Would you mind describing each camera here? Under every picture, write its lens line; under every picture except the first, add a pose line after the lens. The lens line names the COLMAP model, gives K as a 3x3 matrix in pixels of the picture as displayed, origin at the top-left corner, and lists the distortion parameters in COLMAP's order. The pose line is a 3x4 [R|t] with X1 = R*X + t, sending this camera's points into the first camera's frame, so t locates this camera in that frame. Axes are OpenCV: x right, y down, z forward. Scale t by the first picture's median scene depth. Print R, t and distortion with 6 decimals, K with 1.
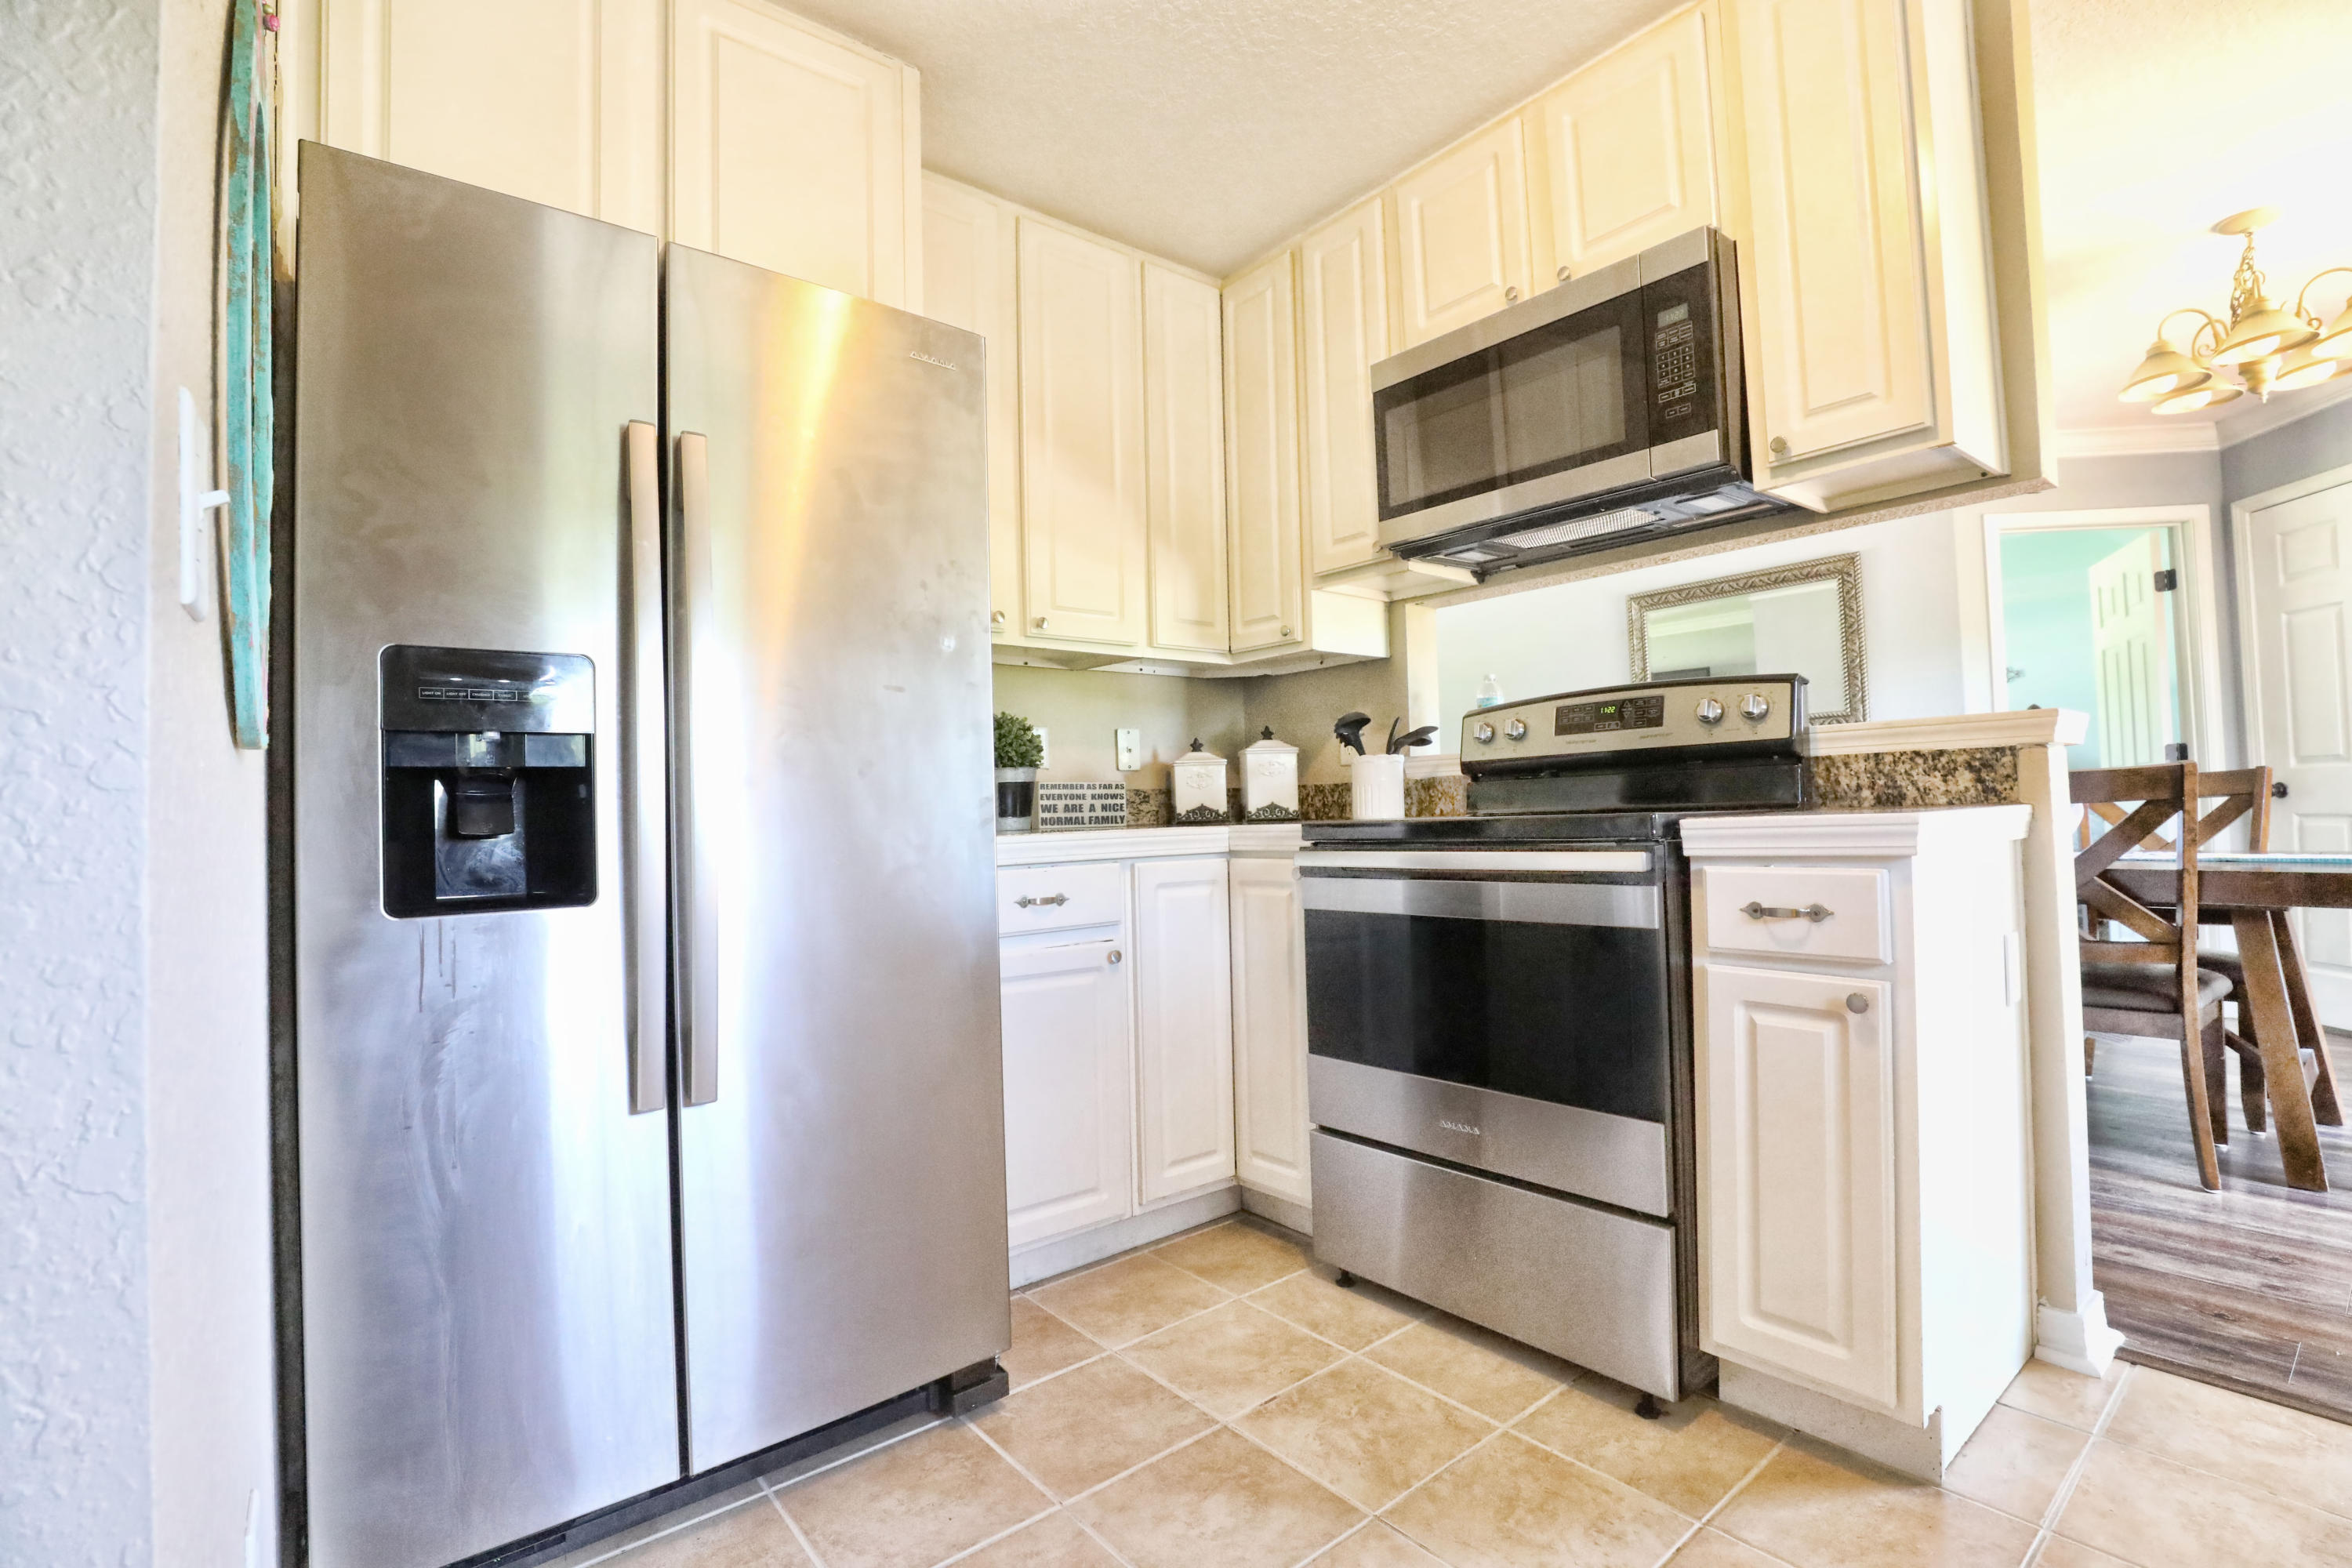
lens RADIAL K [[1075.5, 0, 1170.9], [0, 1075.5, 788.3], [0, 0, 1]] dist [-0.043276, 0.010687]
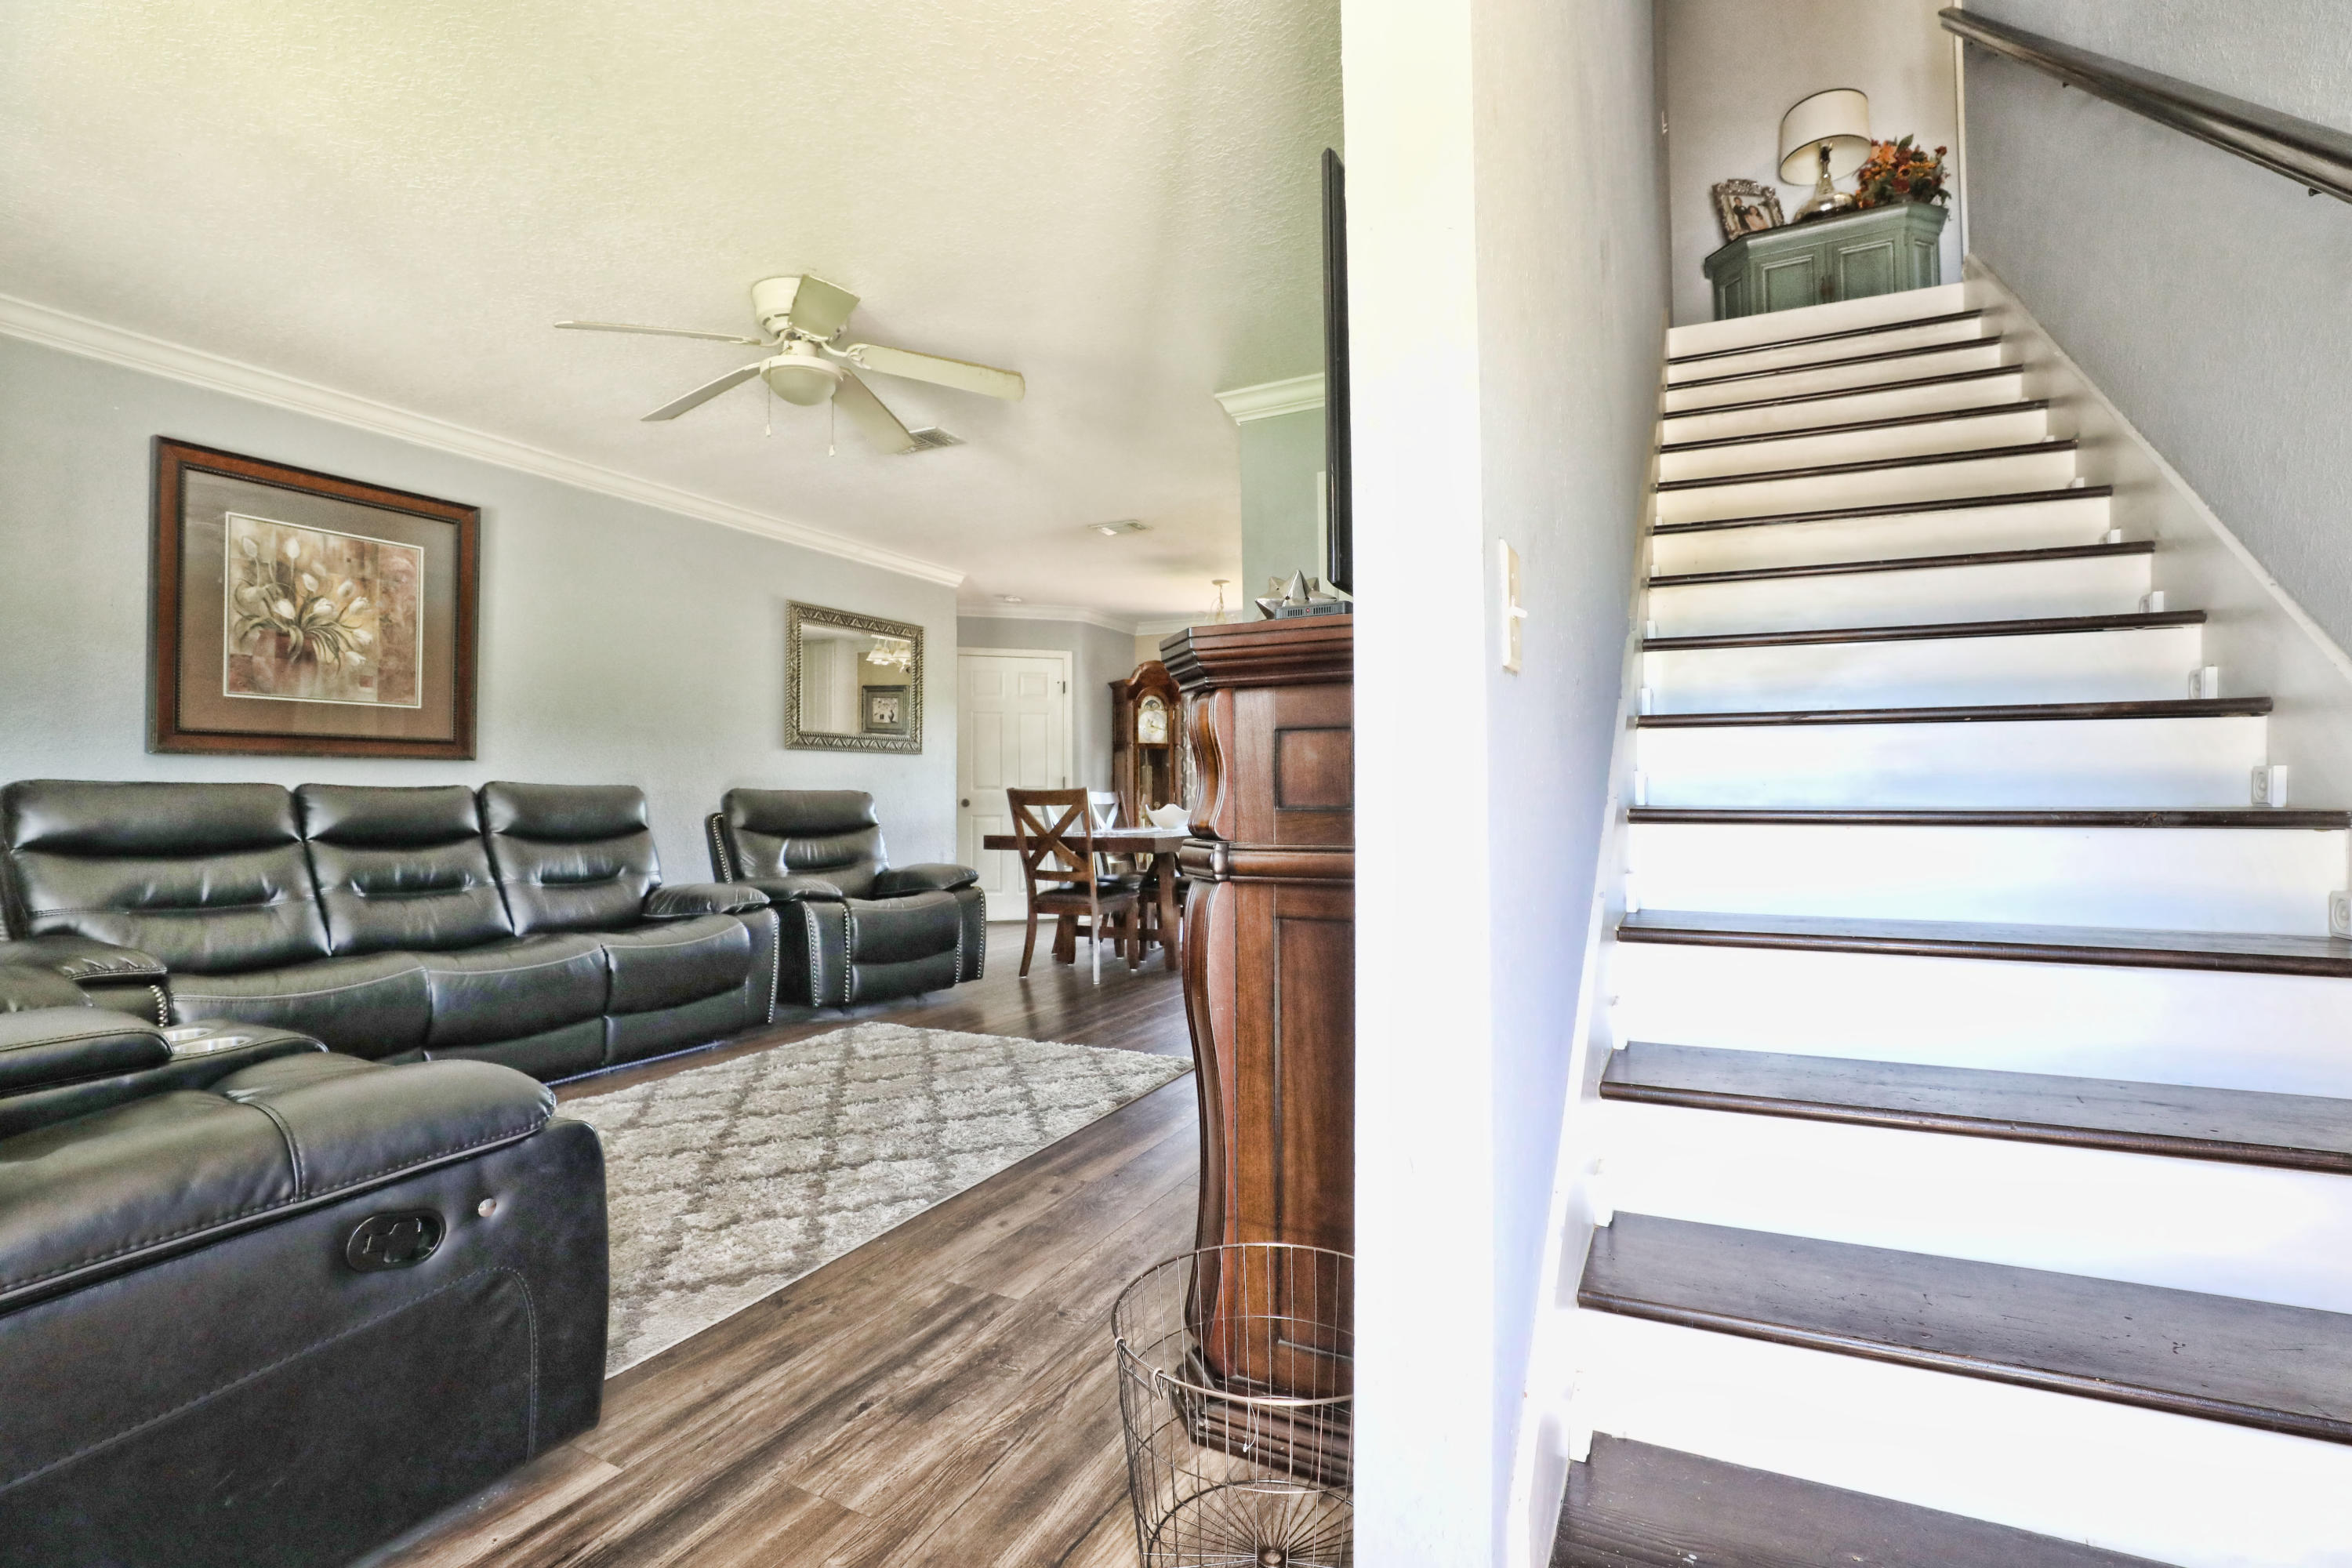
lens RADIAL K [[1075.5, 0, 1176.3], [0, 1075.5, 788.9], [0, 0, 1]] dist [-0.043276, 0.010687]
pose [[-0.410040, 0.036817, 0.911324, -0.855327], [-0.009079, 0.998971, -0.044443, 0.057768], [-0.912022, -0.026497, -0.409283, 1.382760]]
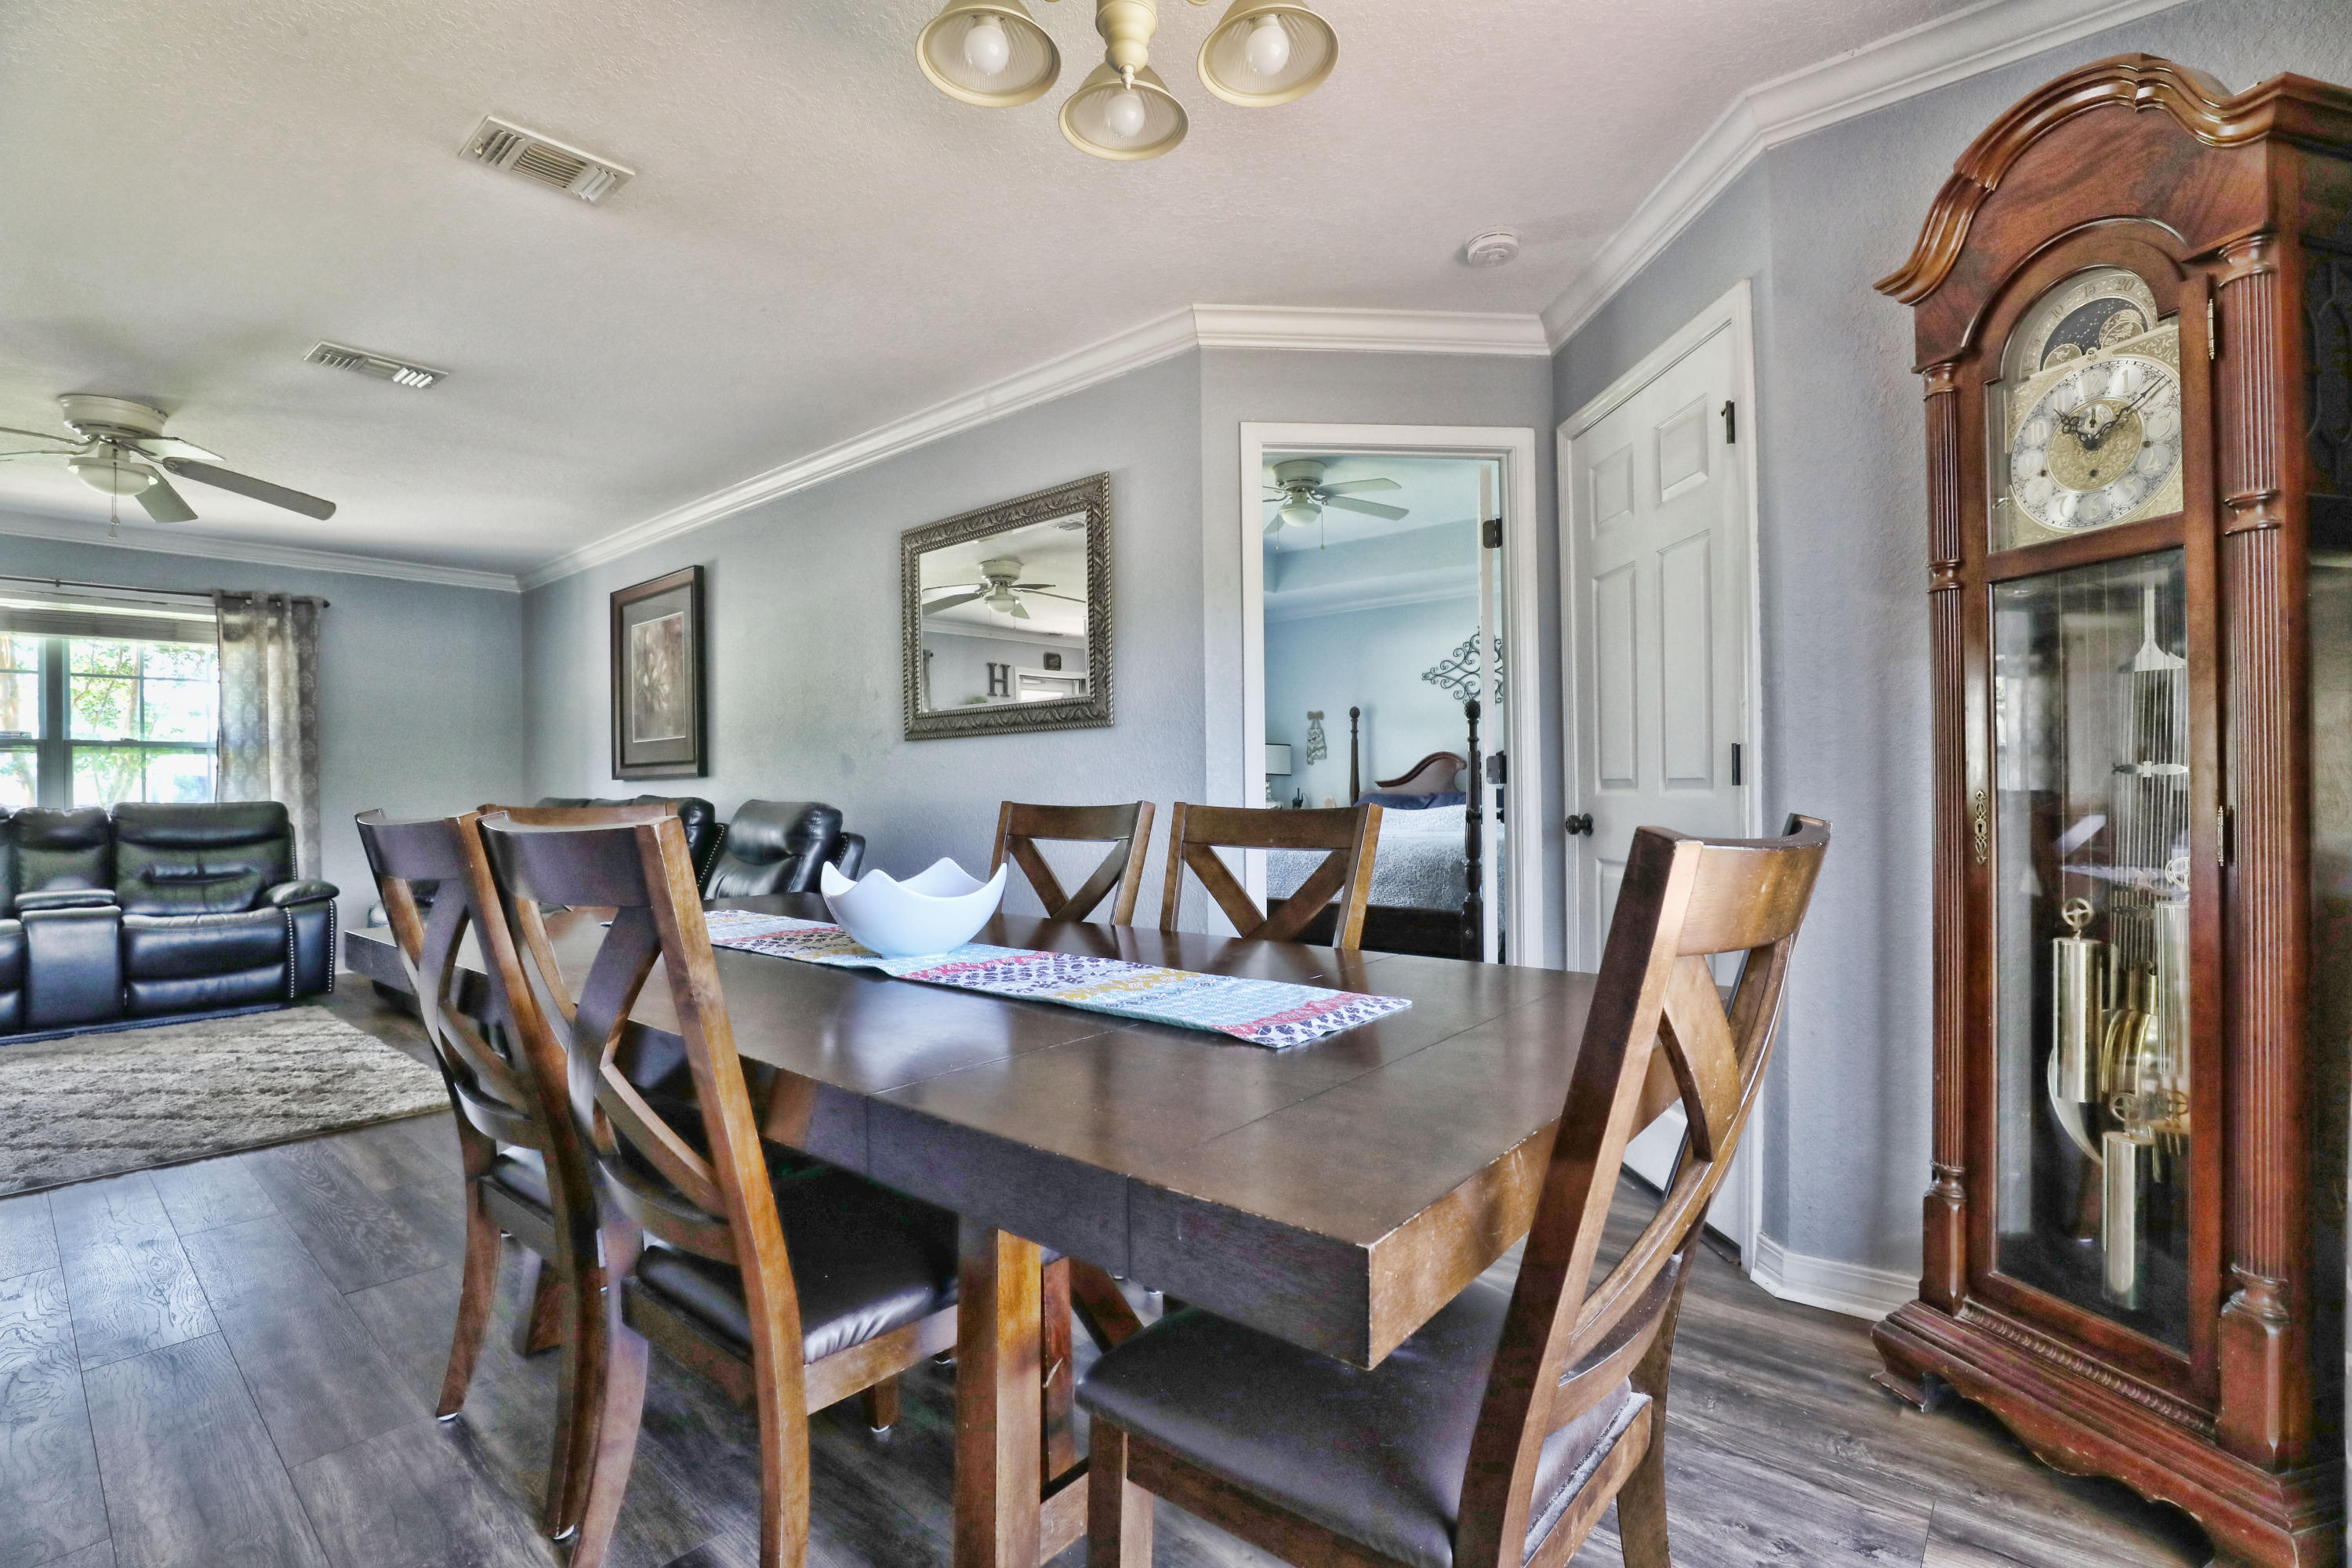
lens RADIAL K [[1075.5, 0, 1174.4], [0, 1075.5, 786.8], [0, 0, 1]] dist [-0.043276, 0.010687]
pose [[0.982873, 0.022009, 0.182966, 0.619484], [-0.025342, 0.999552, 0.015899, -0.028253], [-0.182534, -0.020263, 0.982991, 0.307882]]
